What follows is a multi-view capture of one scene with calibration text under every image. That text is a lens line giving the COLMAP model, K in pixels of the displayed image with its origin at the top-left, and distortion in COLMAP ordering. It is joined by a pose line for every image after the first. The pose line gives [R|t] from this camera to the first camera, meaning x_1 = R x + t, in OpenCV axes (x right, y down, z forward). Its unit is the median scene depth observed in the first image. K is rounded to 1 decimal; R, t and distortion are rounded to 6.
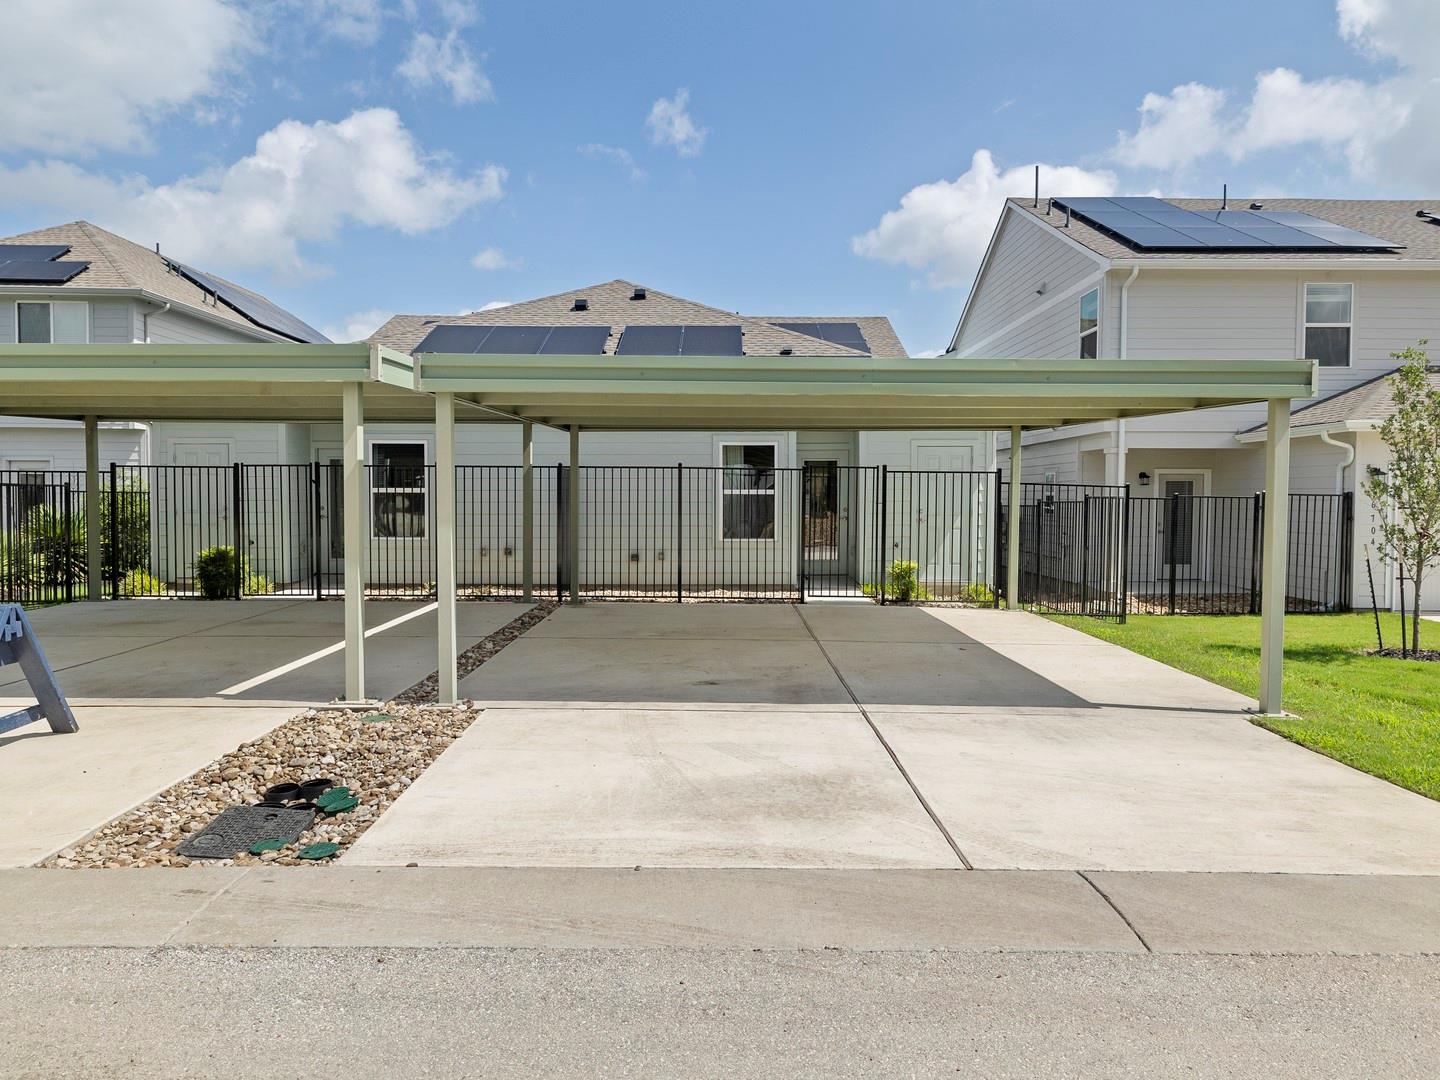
lens RADIAL K [[853.2, 0, 720.0], [0, 853.2, 540.0], [0, 0, 1]] dist [0.002845, -0.002017]
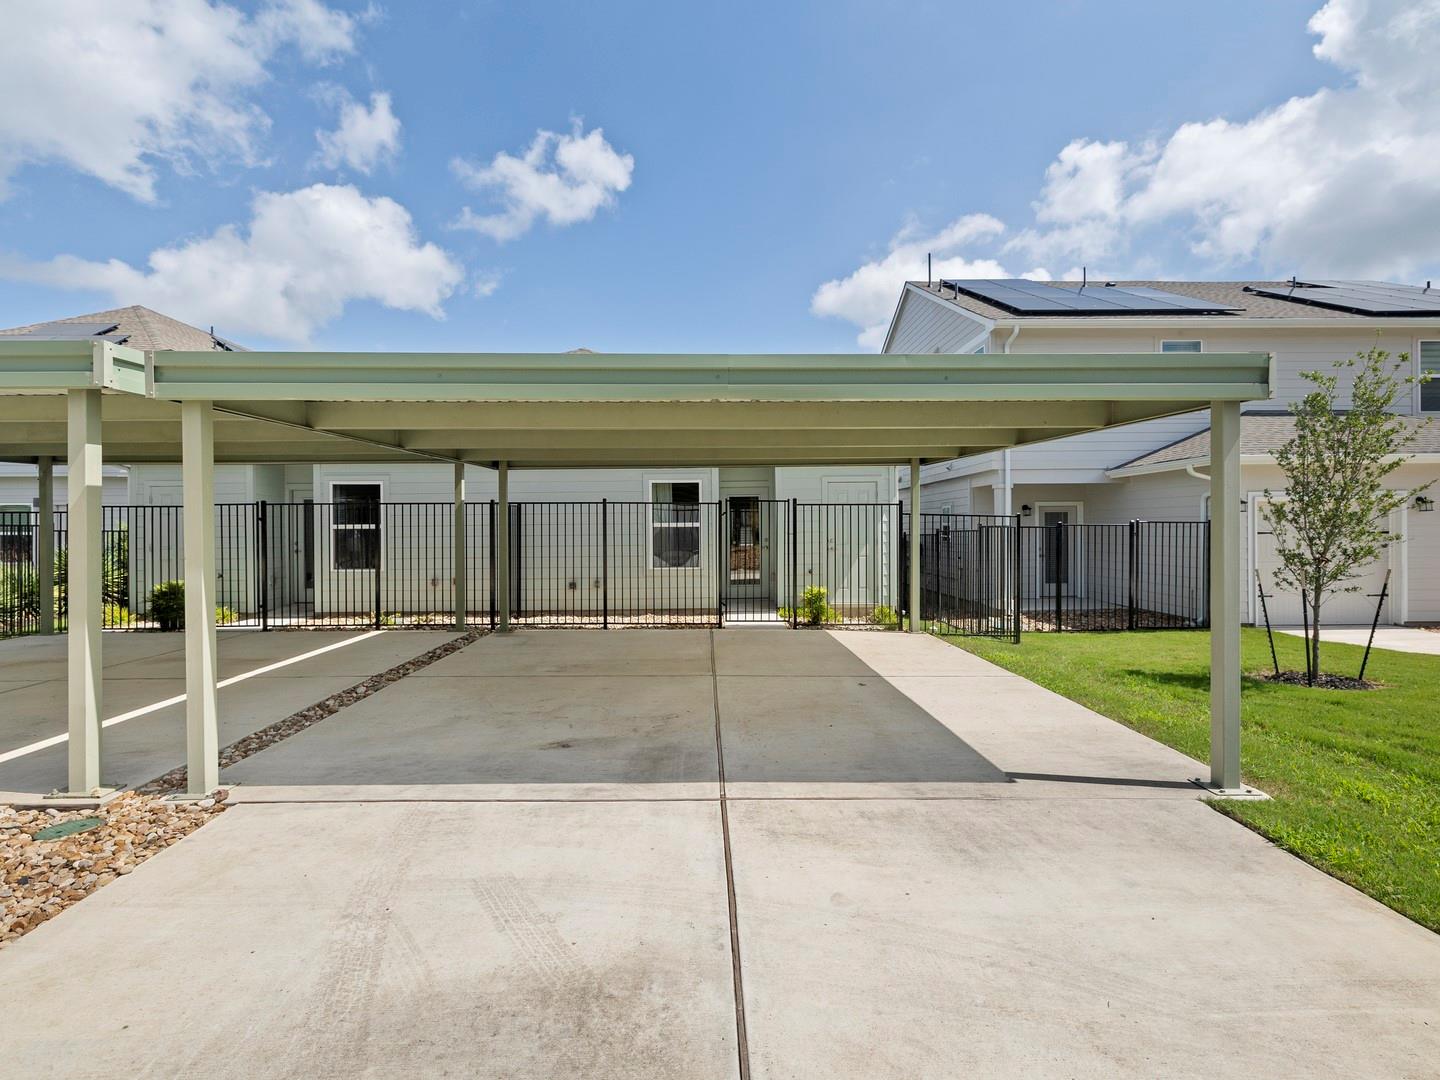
lens RADIAL K [[612.1, 0, 718.5], [0, 612.1, 543.9], [0, 0, 1]] dist [-0.001628, -0.000157]
pose [[0.999837, -0.010938, 0.014397, 0.080163], [0.011335, 0.999550, -0.027787, -0.009385], [-0.014087, 0.027946, 0.999510, 0.216744]]
